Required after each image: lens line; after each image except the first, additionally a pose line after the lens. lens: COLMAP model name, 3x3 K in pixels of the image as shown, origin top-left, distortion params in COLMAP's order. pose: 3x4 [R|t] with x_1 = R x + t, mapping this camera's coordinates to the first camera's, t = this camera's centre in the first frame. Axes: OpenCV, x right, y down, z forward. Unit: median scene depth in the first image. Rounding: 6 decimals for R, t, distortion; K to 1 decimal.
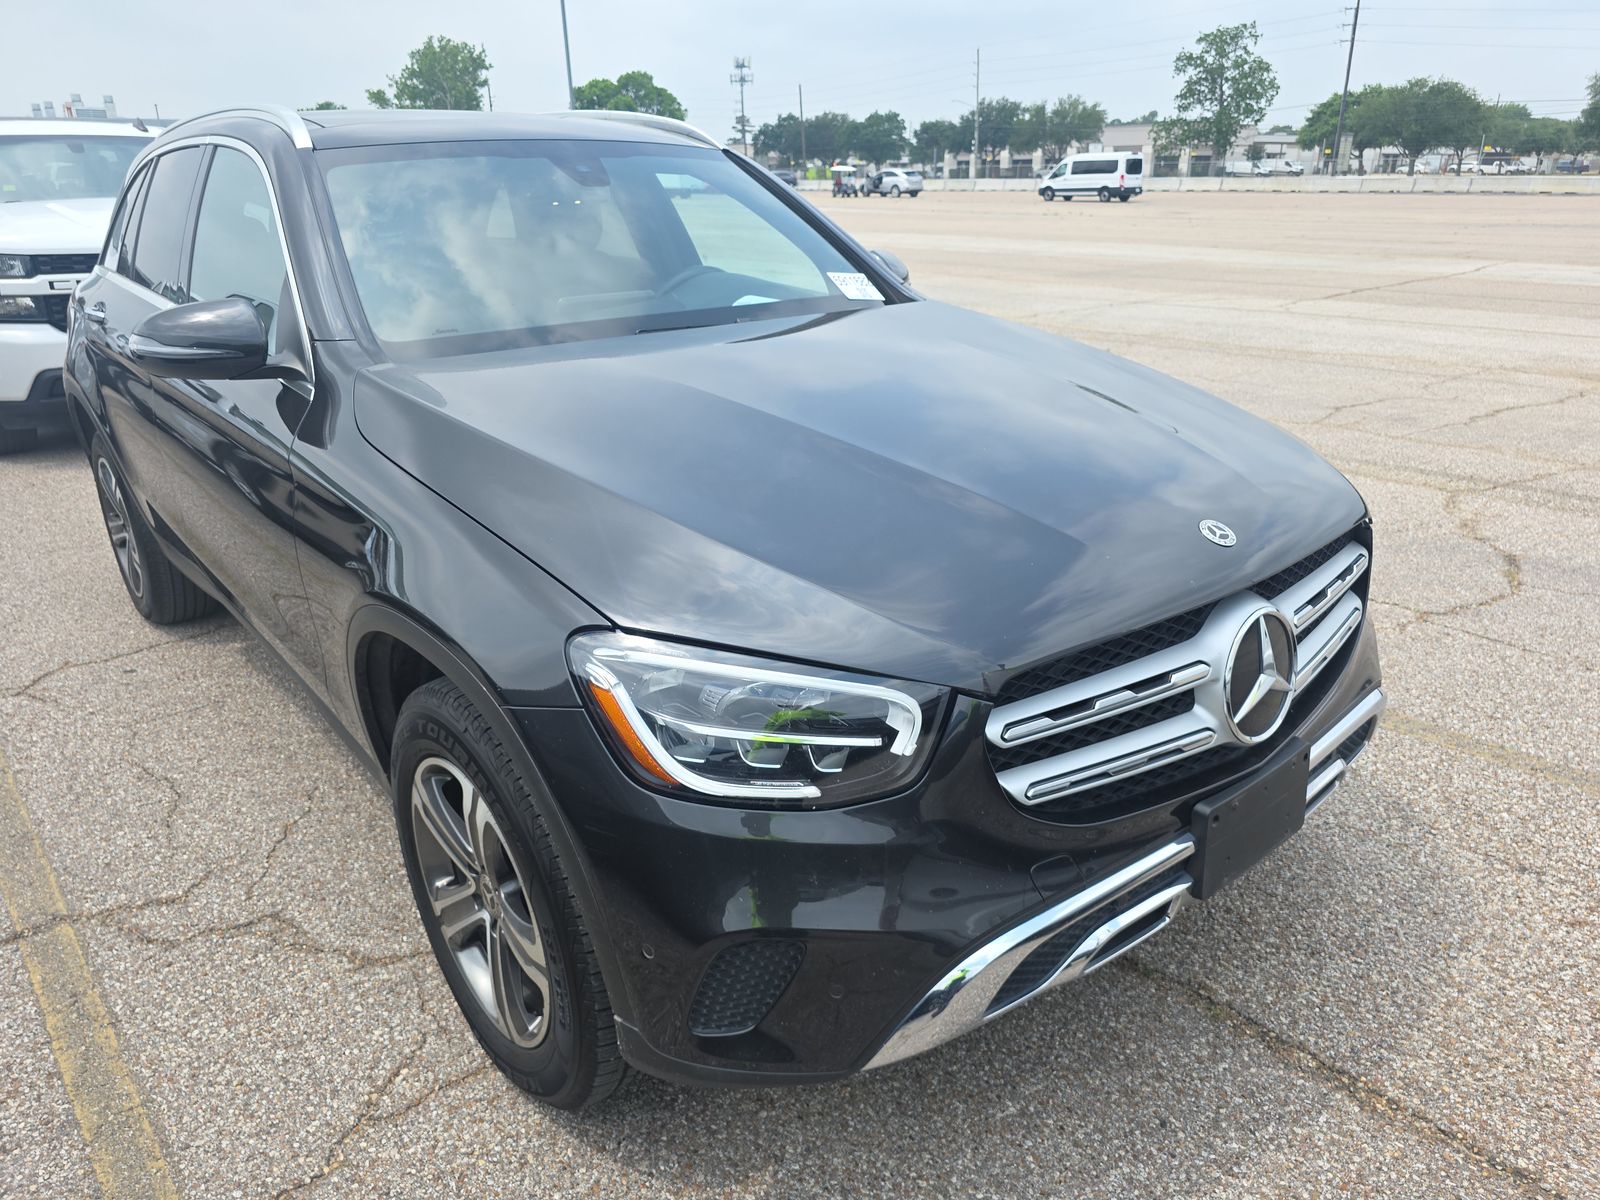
lens RADIAL K [[1081.6, 0, 800.0], [0, 1081.6, 600.0], [0, 0, 1]] dist [0.047802, -0.050605]
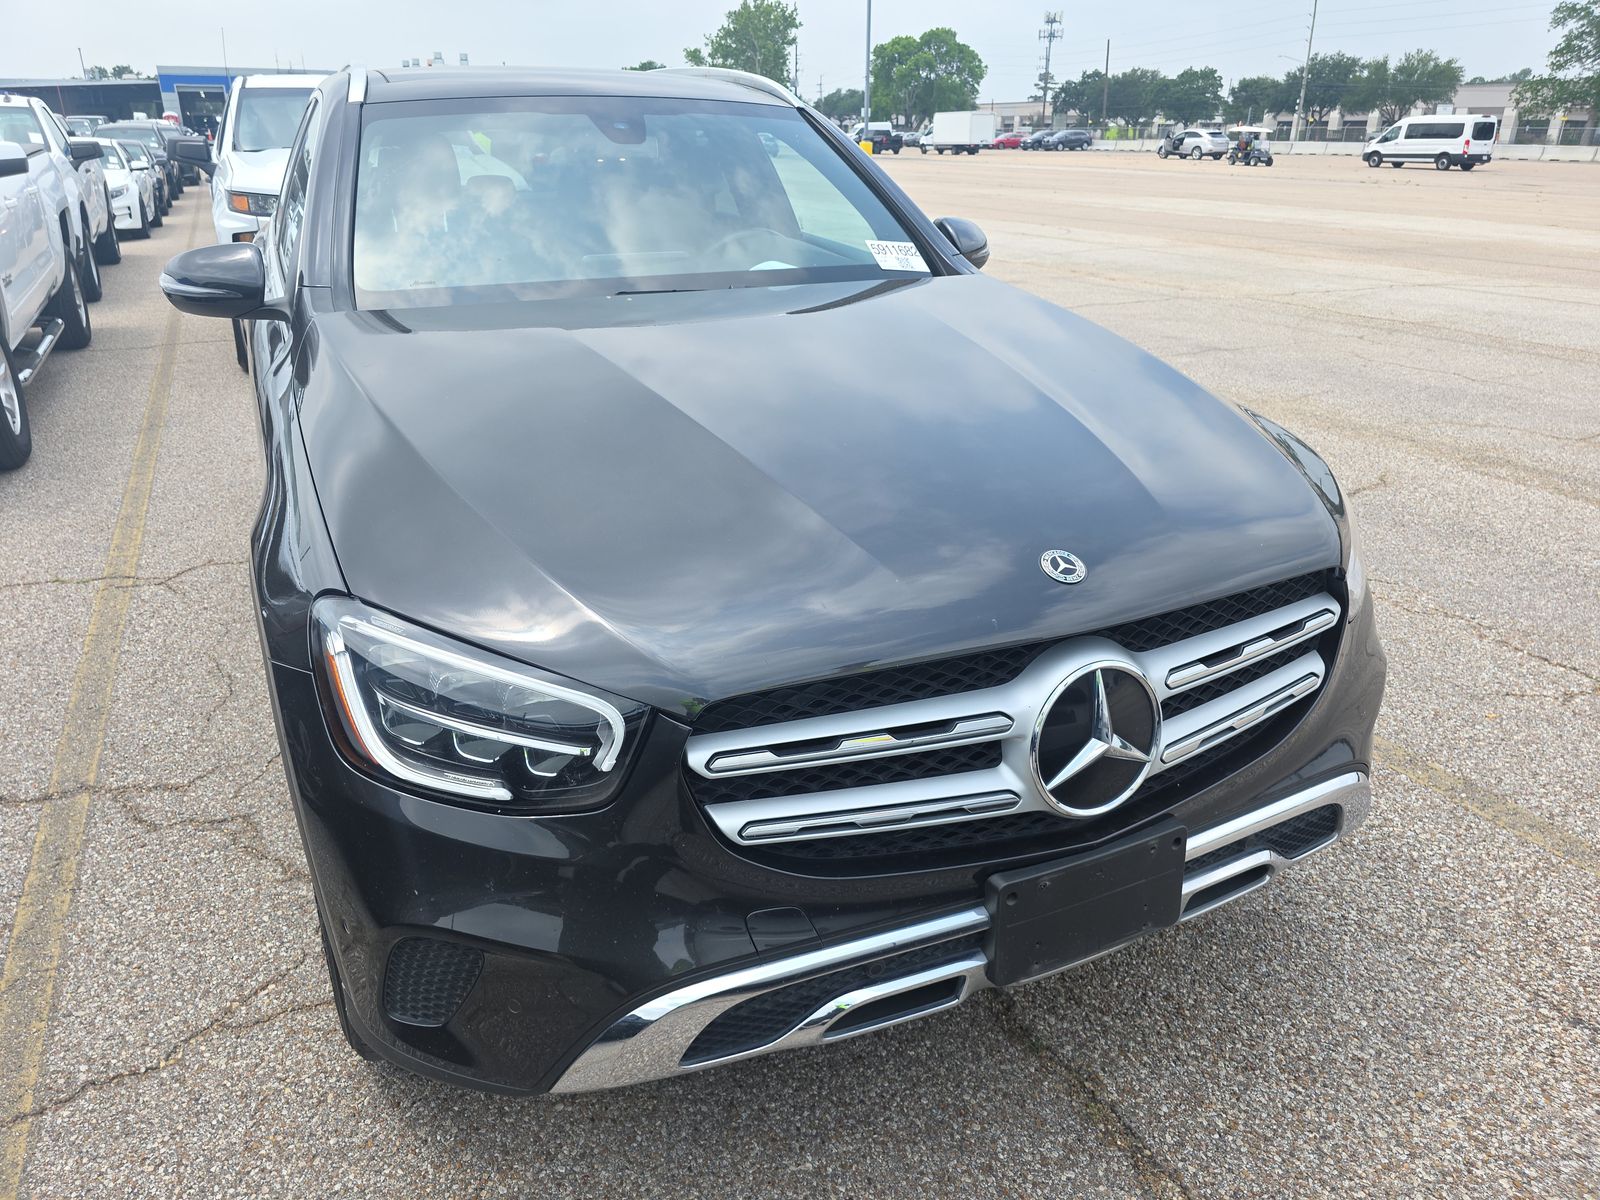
lens RADIAL K [[1077.4, 0, 787.7], [0, 1077.4, 579.1], [0, 0, 1]] dist [0.048735, -0.047694]
pose [[0.963308, 0.115228, -0.242404, 0.080165], [-0.110915, 0.993333, 0.031414, -0.011362], [0.244408, -0.003376, 0.969667, 0.026230]]
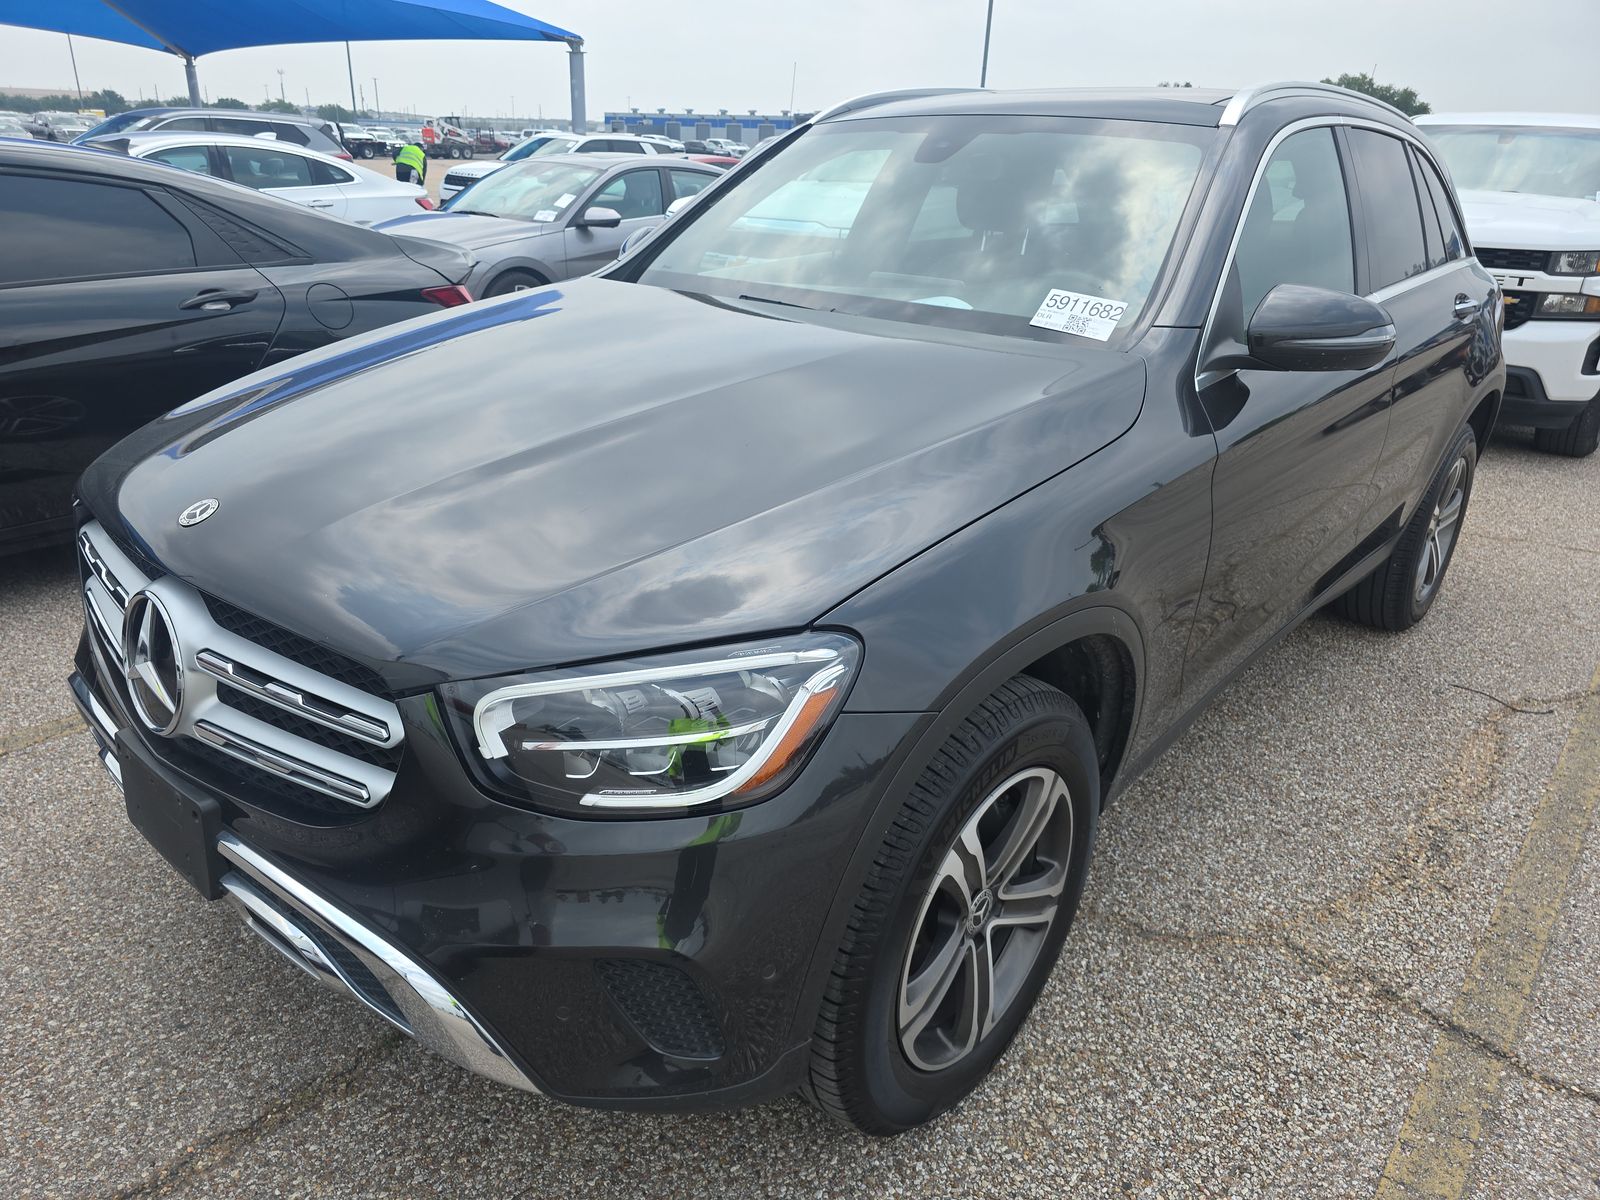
lens RADIAL K [[1081.6, 0, 800.0], [0, 1081.6, 600.0], [0, 0, 1]] dist [0.047802, -0.050605]
pose [[0.143402, 0.386002, -0.911284, 0.283704], [-0.387499, 0.869182, 0.307191, -0.102868], [0.910648, 0.309070, 0.274218, 0.259292]]
